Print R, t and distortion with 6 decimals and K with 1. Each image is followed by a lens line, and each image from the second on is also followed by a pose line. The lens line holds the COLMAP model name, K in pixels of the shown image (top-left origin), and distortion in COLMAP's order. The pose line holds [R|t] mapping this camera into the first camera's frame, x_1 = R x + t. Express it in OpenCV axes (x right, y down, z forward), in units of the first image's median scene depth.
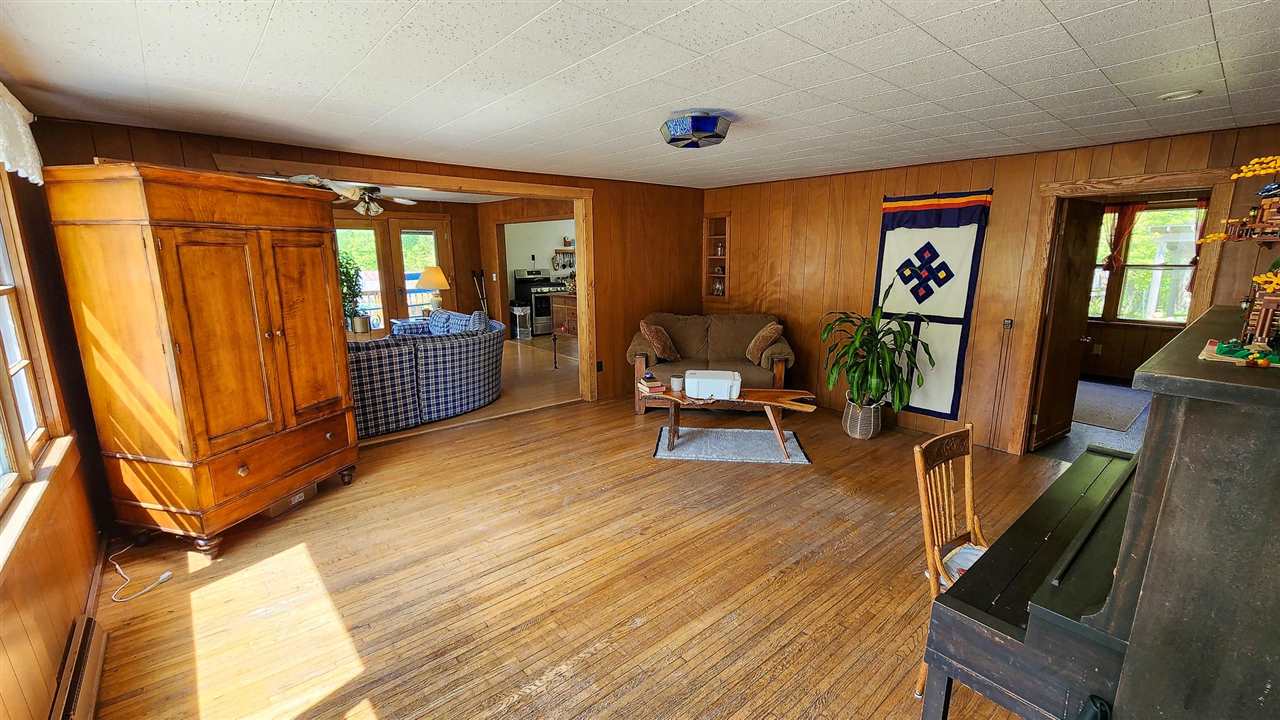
lens RADIAL K [[533.9, 0, 647.3], [0, 533.9, 357.6], [0, 0, 1]] dist [0.001860, -0.000294]
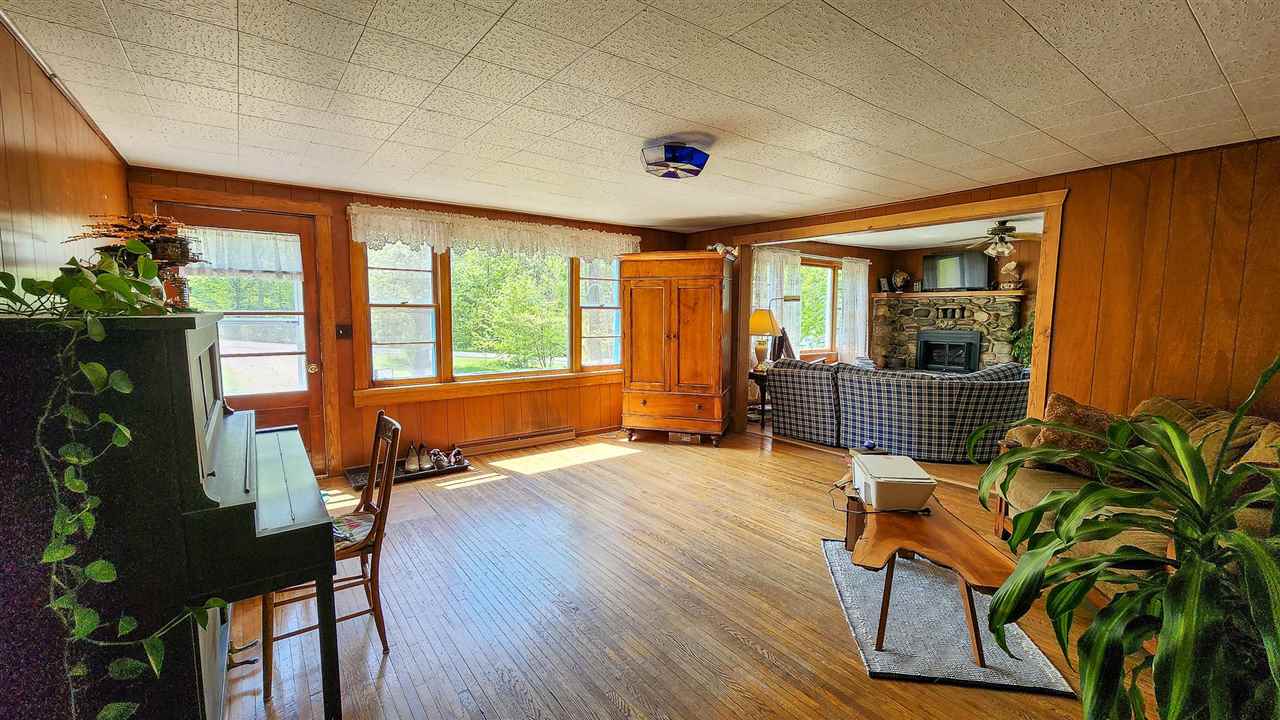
lens RADIAL K [[533.9, 0, 647.3], [0, 533.9, 357.6], [0, 0, 1]] dist [0.001860, -0.000294]
pose [[-0.070175, 0.095166, -0.992985, 1.014574], [-0.195322, 0.974859, 0.107232, -0.141353], [0.978225, 0.201477, -0.049822, 0.956320]]
